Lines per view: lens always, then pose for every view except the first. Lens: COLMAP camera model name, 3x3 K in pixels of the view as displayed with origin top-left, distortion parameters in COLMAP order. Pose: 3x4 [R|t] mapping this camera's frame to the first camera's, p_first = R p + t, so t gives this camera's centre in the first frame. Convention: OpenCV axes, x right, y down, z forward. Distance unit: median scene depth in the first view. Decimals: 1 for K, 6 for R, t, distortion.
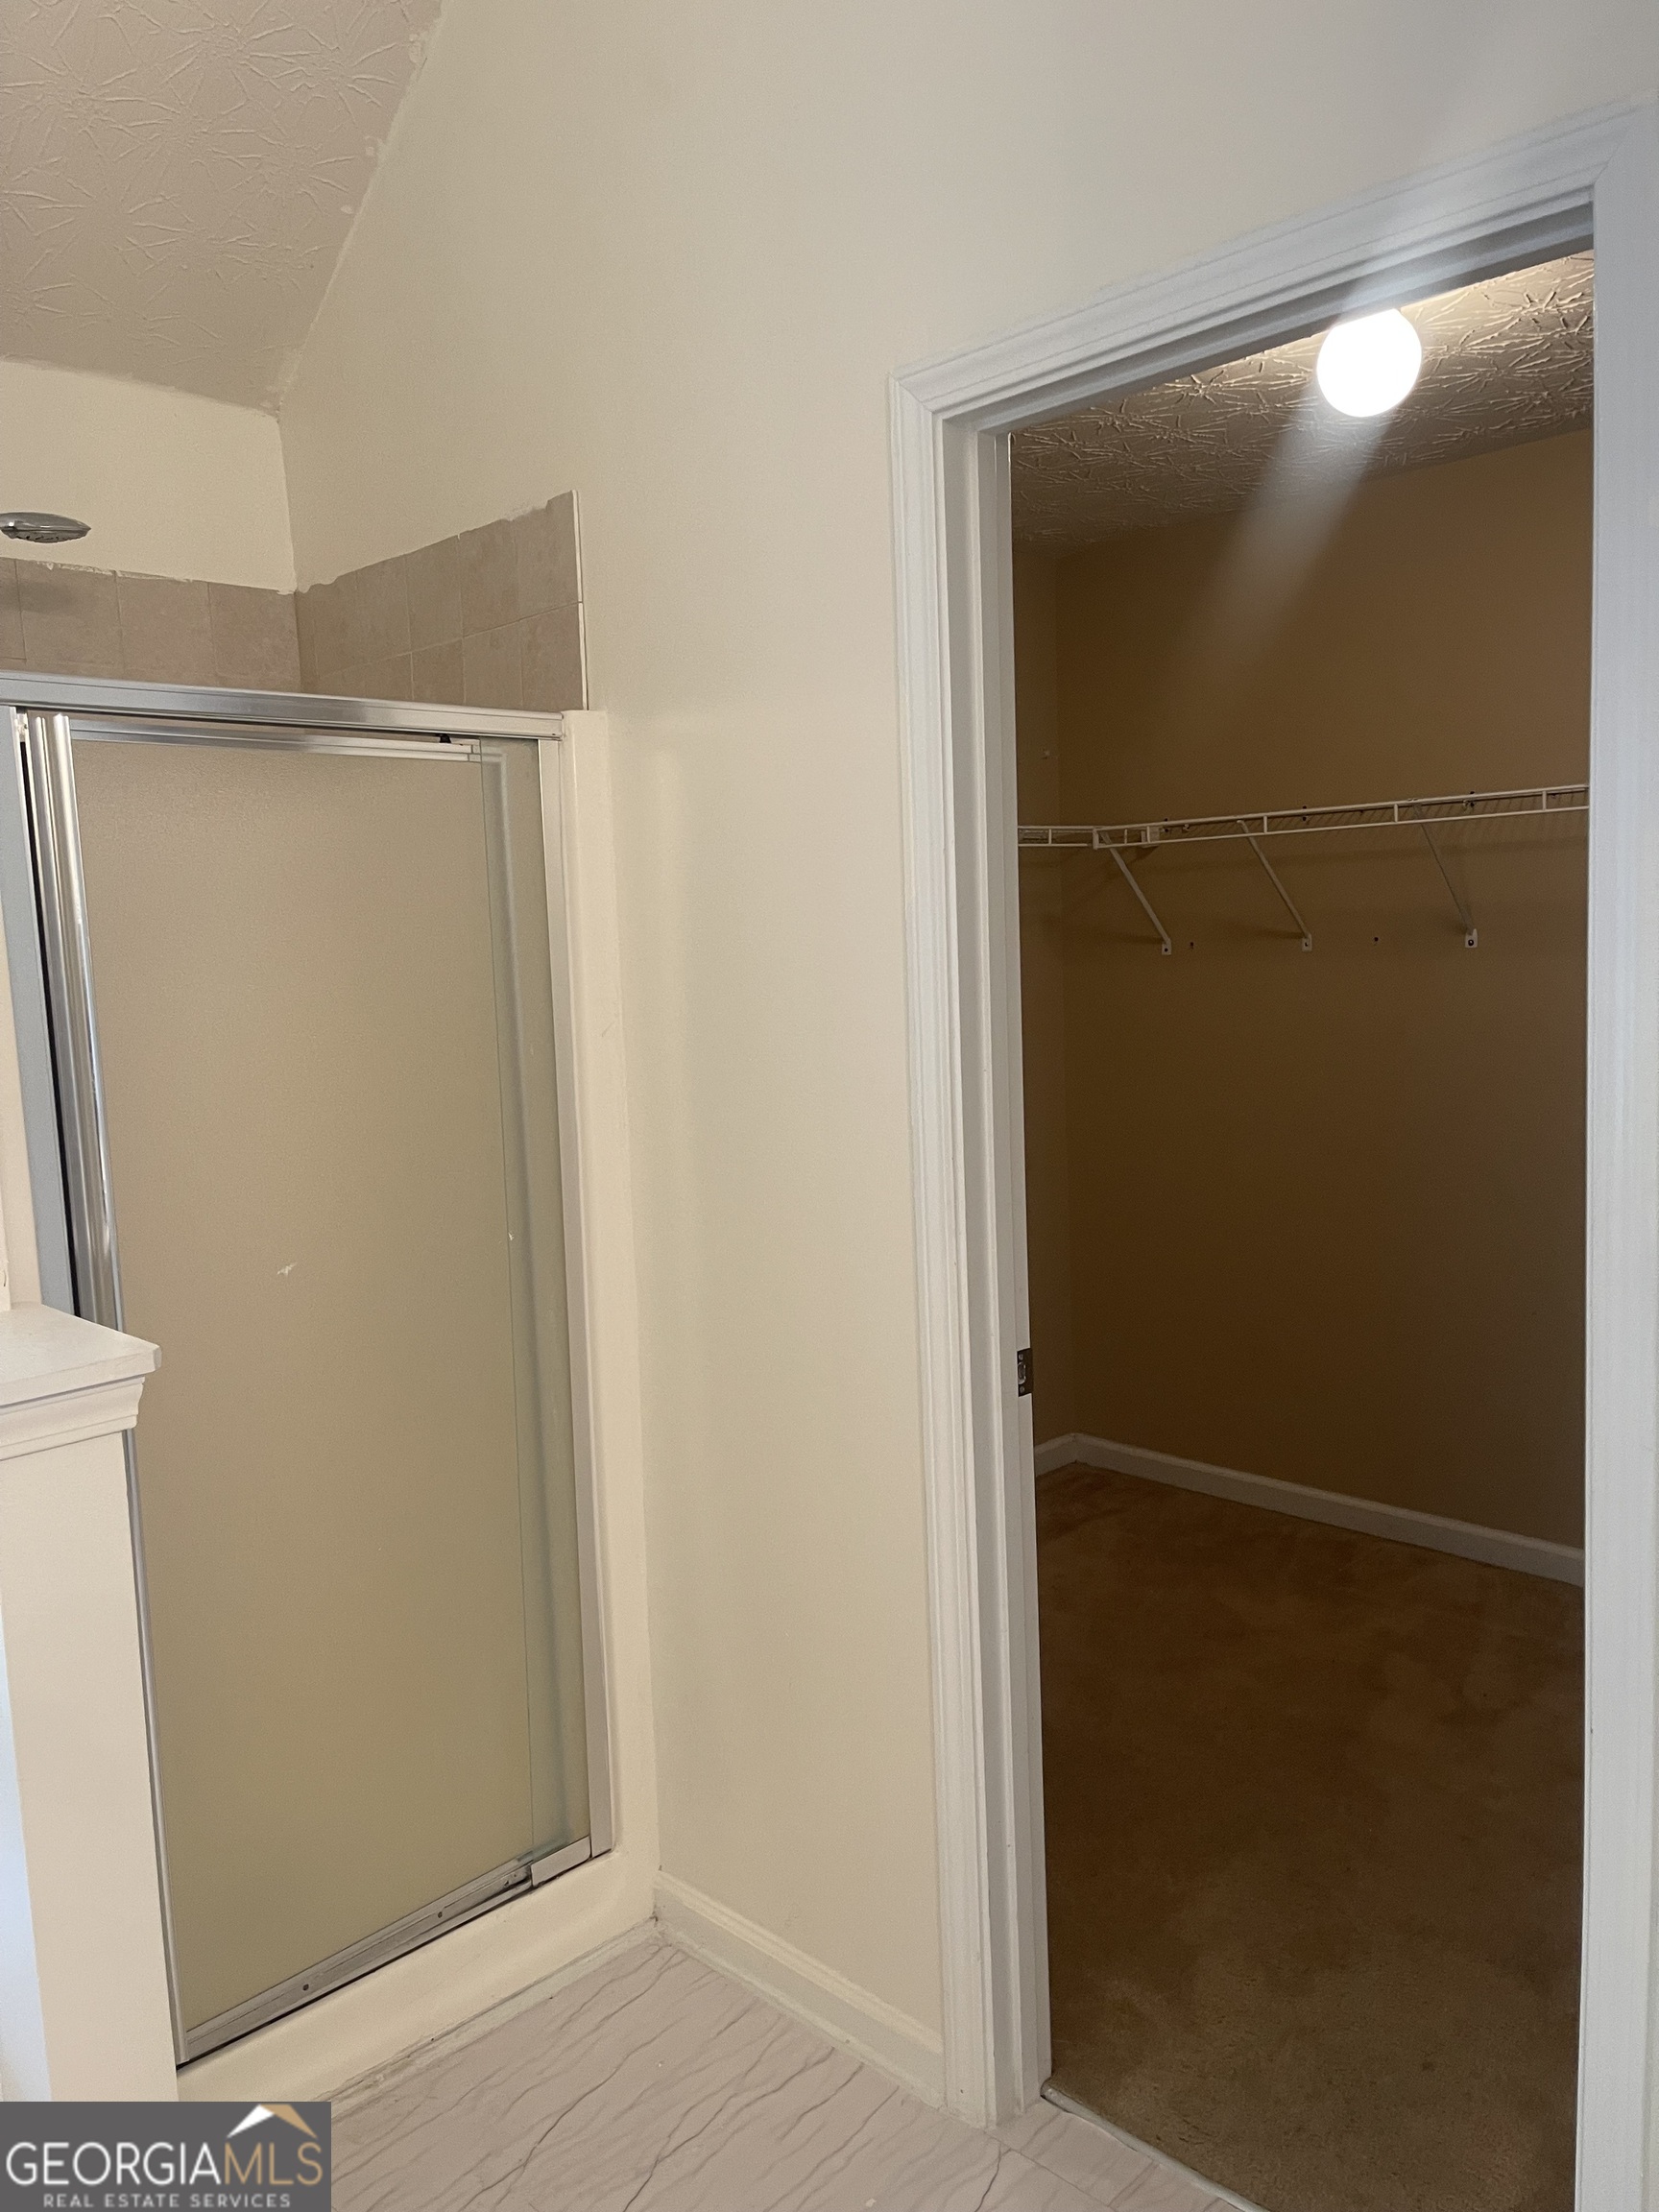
lens RADIAL K [[1633.3, 0, 820.6], [0, 1633.3, 1104.7], [0, 0, 1]] dist [0.009263, -0.052126]
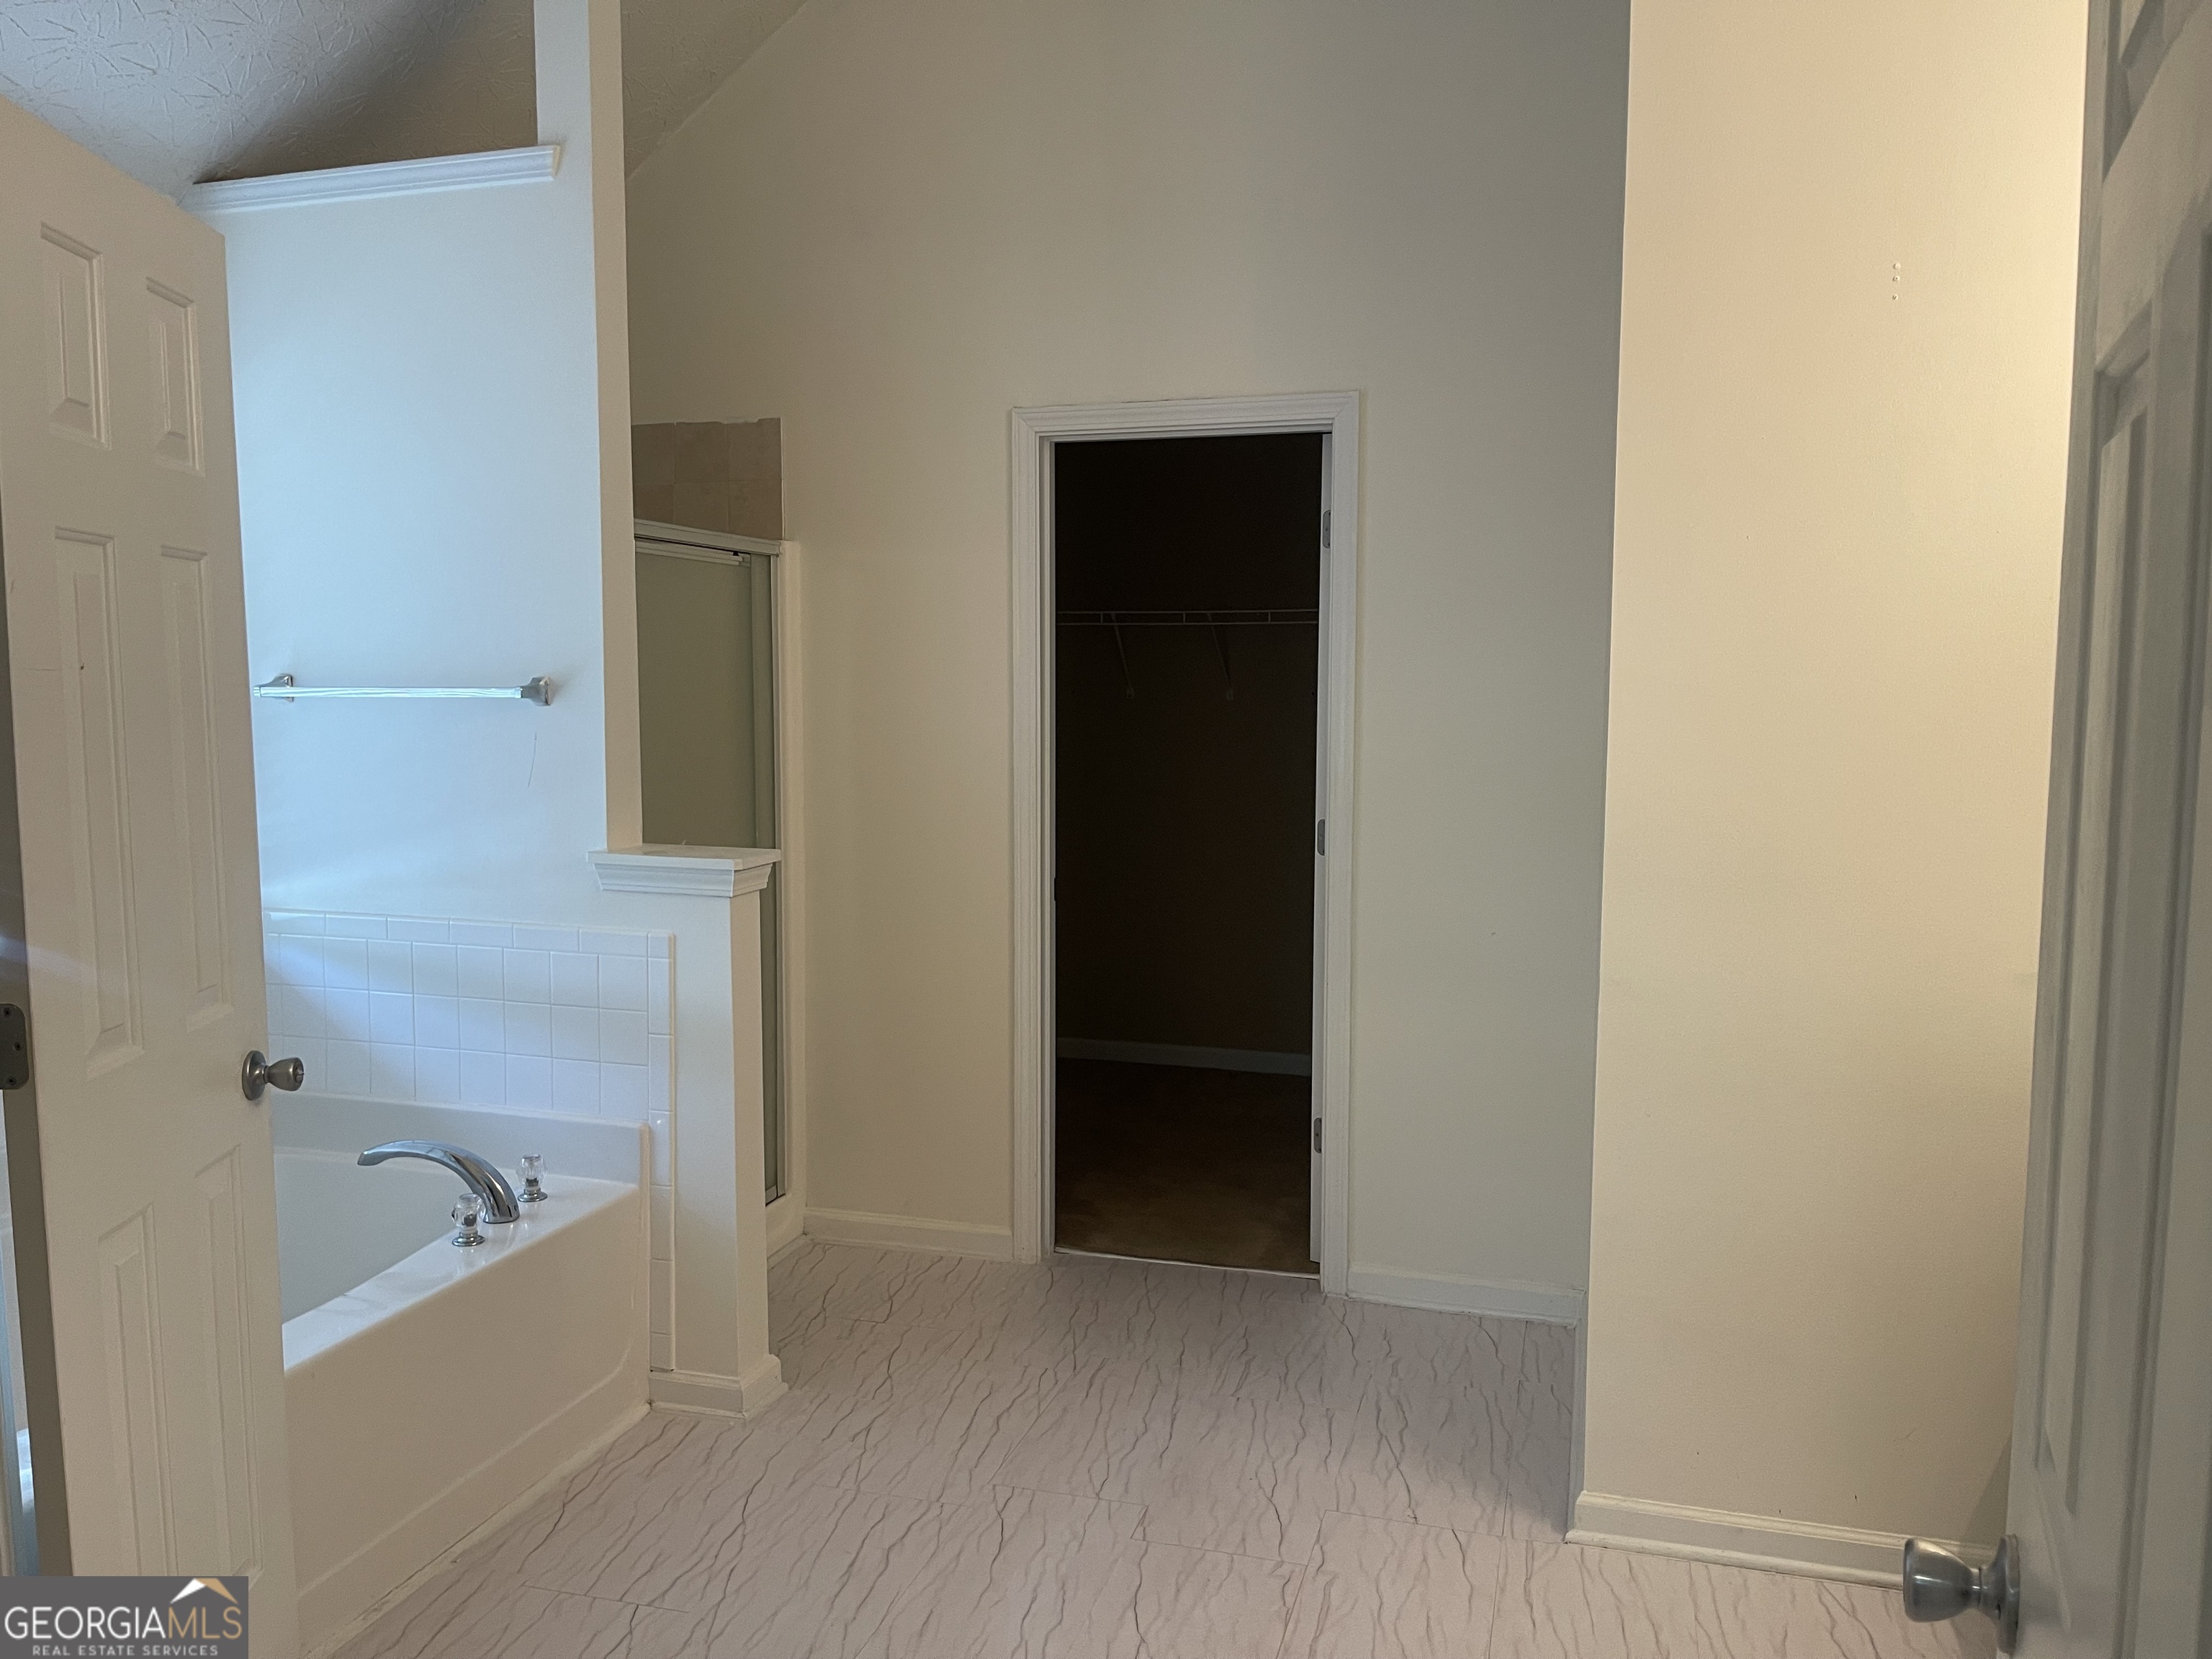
lens RADIAL K [[1633.3, 0, 1108.0], [0, 1633.3, 829.9], [0, 0, 1]] dist [0.009263, -0.052126]
pose [[0.862194, -0.003257, 0.506567, -0.754029], [0.013156, 0.999786, -0.015965, 0.109215], [-0.506407, 0.020429, 0.862053, -0.718815]]
